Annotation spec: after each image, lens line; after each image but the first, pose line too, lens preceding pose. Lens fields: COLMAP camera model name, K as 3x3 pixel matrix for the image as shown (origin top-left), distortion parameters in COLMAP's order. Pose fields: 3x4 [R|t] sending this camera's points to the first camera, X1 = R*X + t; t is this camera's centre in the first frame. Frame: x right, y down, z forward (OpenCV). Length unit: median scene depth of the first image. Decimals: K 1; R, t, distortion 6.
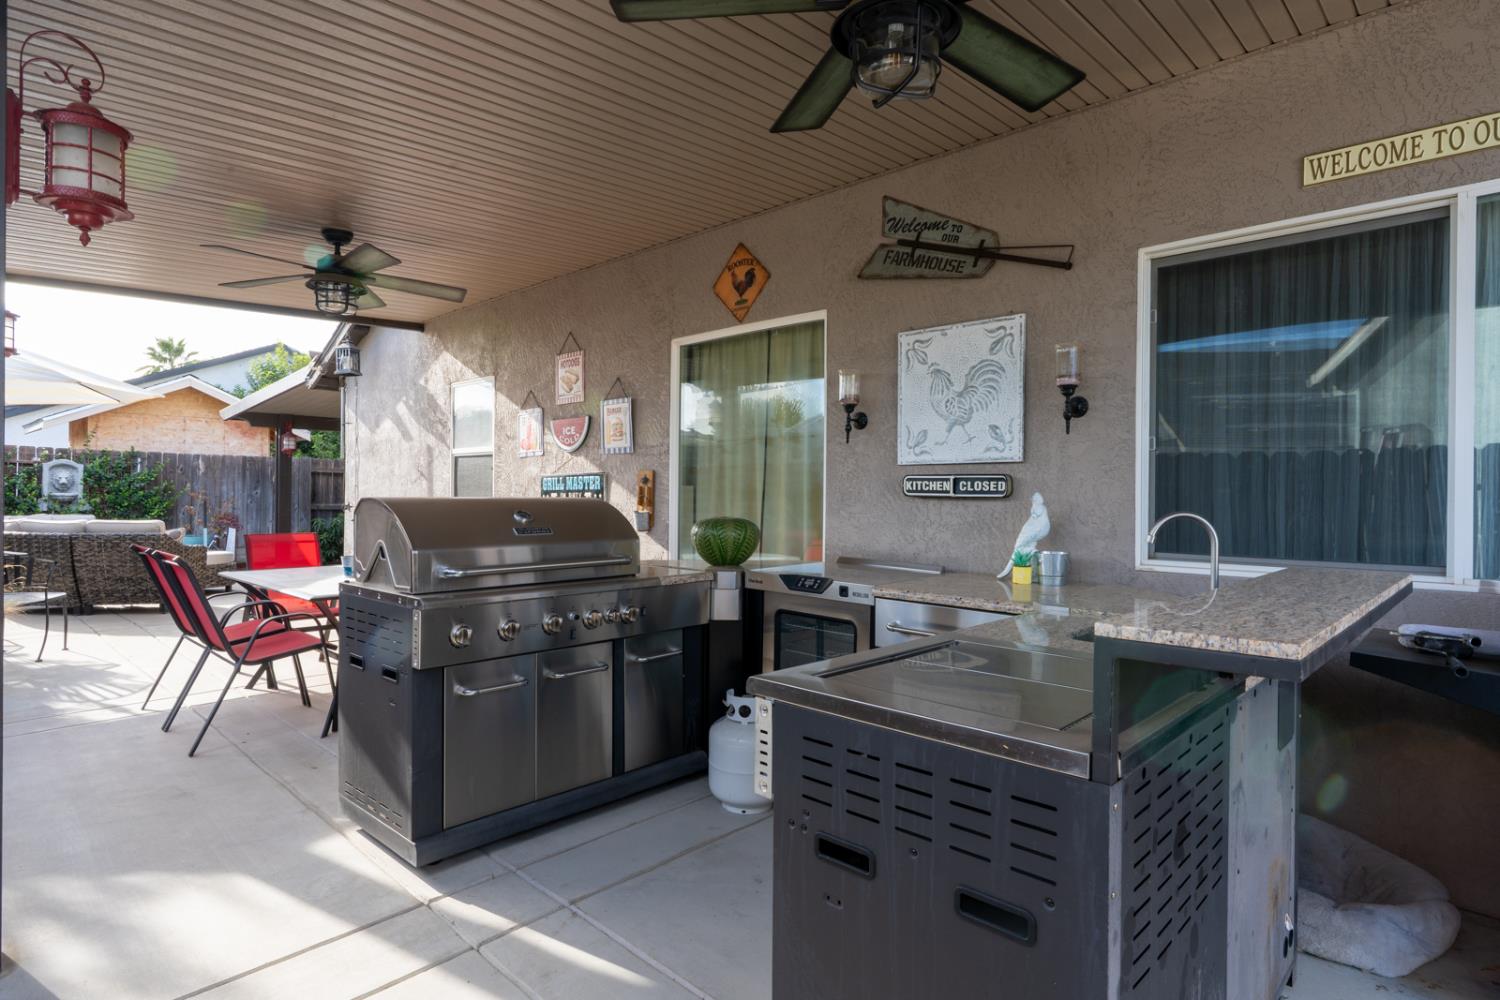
lens RADIAL K [[773.0, 0, 748.1], [0, 773.0, 495.2], [0, 0, 1]] dist [-0.003948, 0.001054]
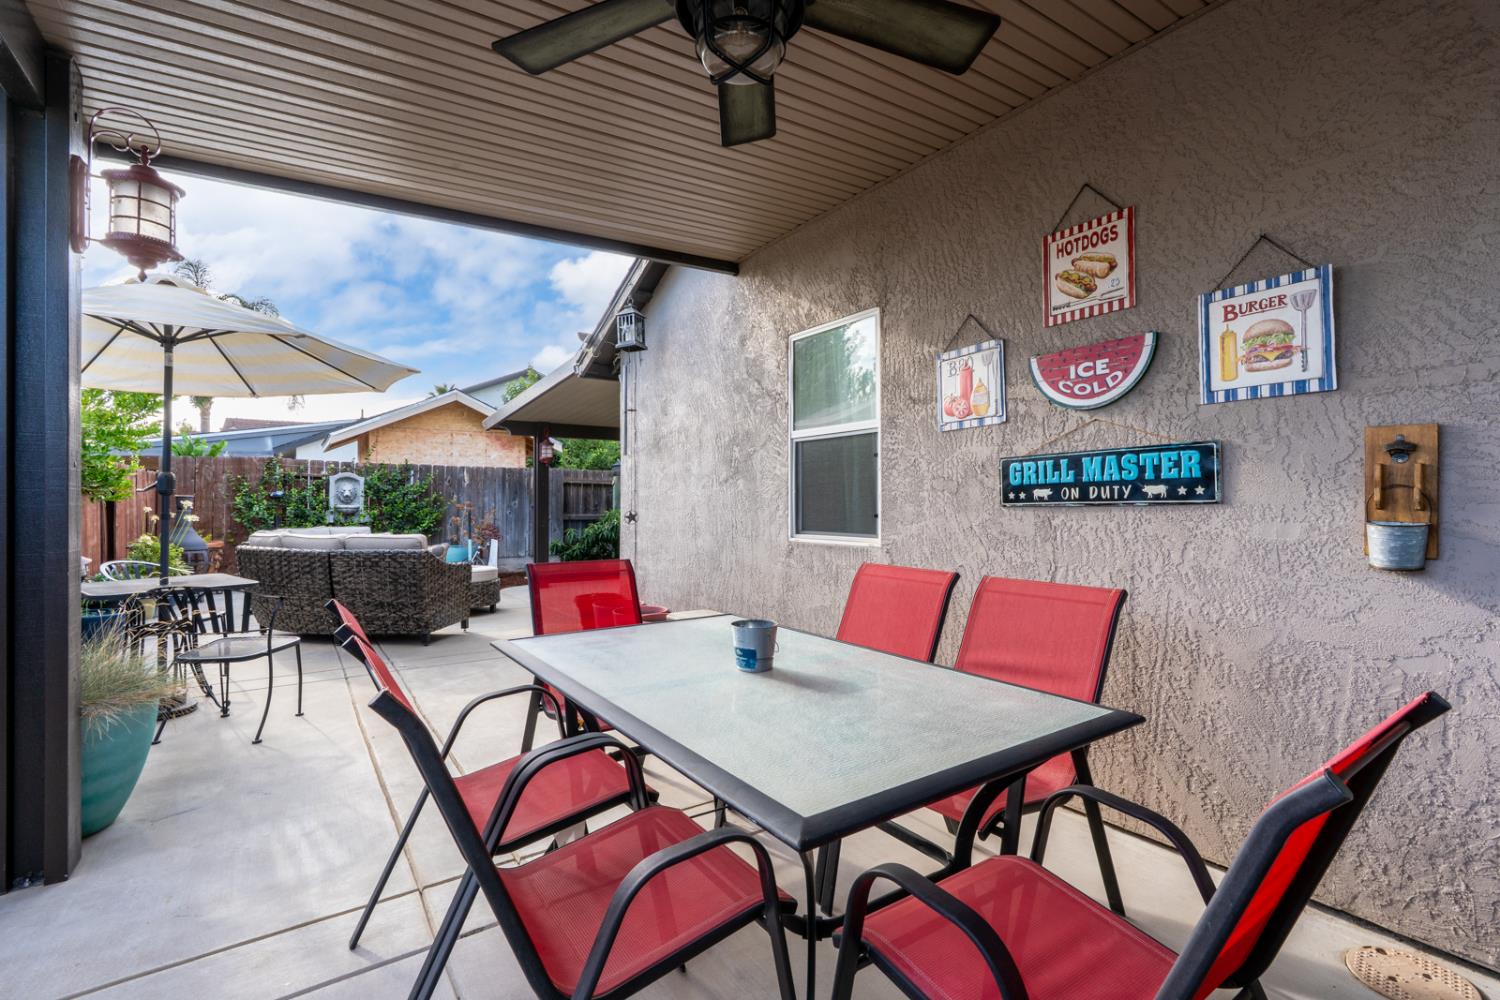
lens RADIAL K [[680.4, 0, 759.2], [0, 680.4, 496.8], [0, 0, 1]] dist [-0.004851, 0.000552]
pose [[0.977935, -0.011788, -0.208578, -0.163088], [0.009149, 0.999865, -0.013614, 0.003531], [0.208711, 0.011405, 0.977911, 0.231331]]
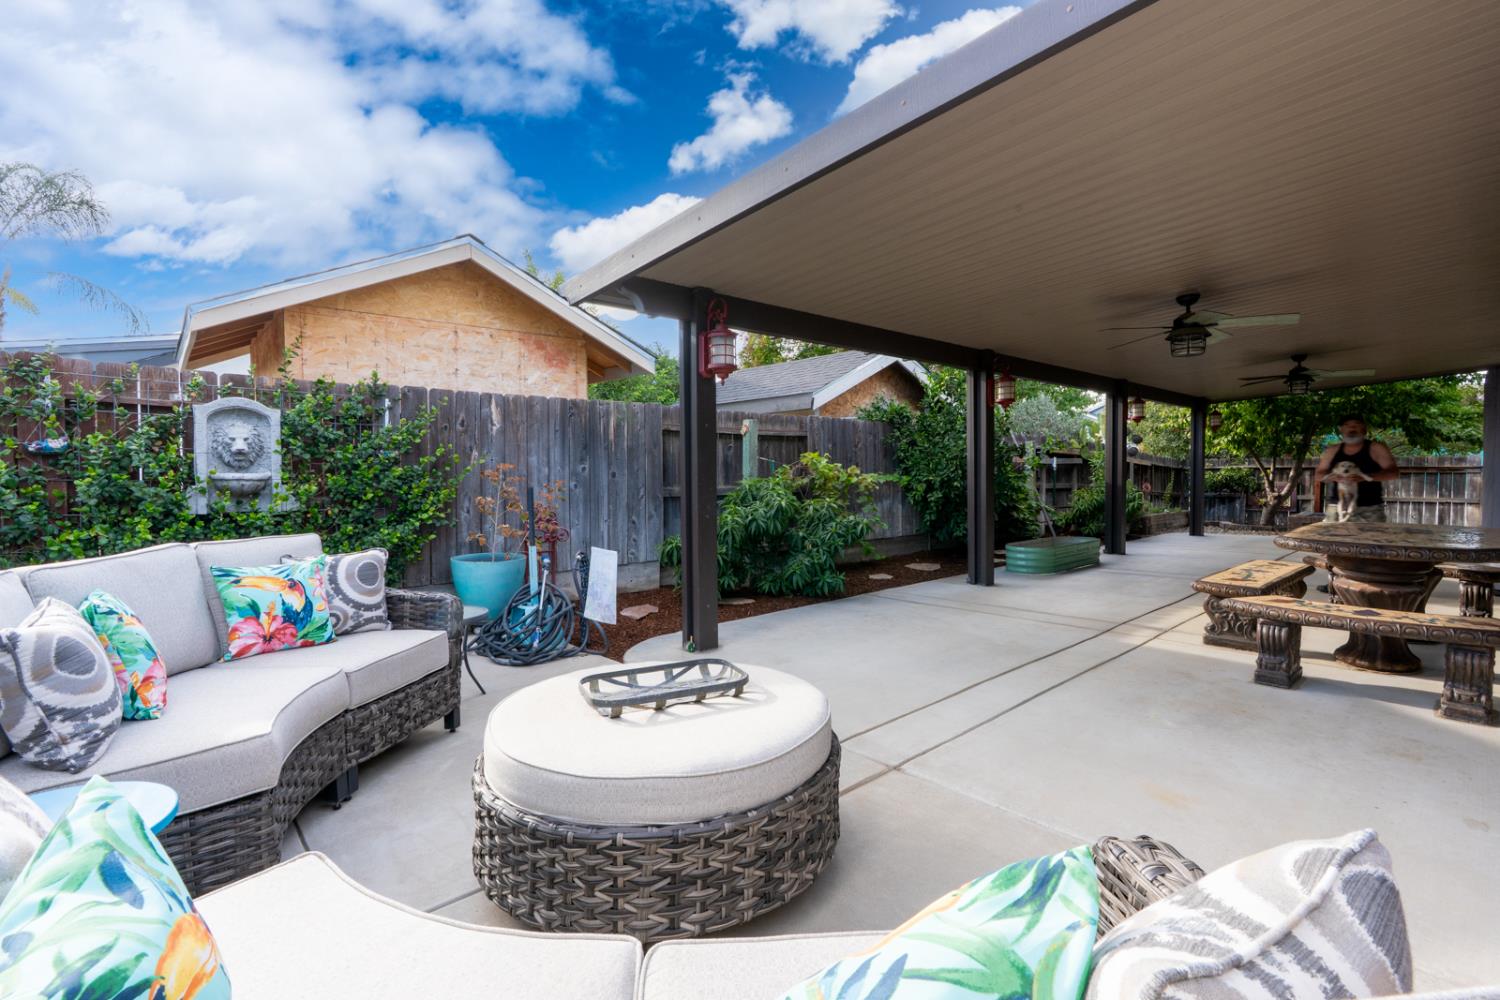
lens RADIAL K [[680.4, 0, 759.2], [0, 680.4, 496.8], [0, 0, 1]] dist [-0.004851, 0.000552]
pose [[0.995889, -0.012508, -0.089711, -0.565423], [0.016034, 0.999123, 0.038691, 0.000497], [0.089148, -0.039970, 0.995216, 0.648092]]
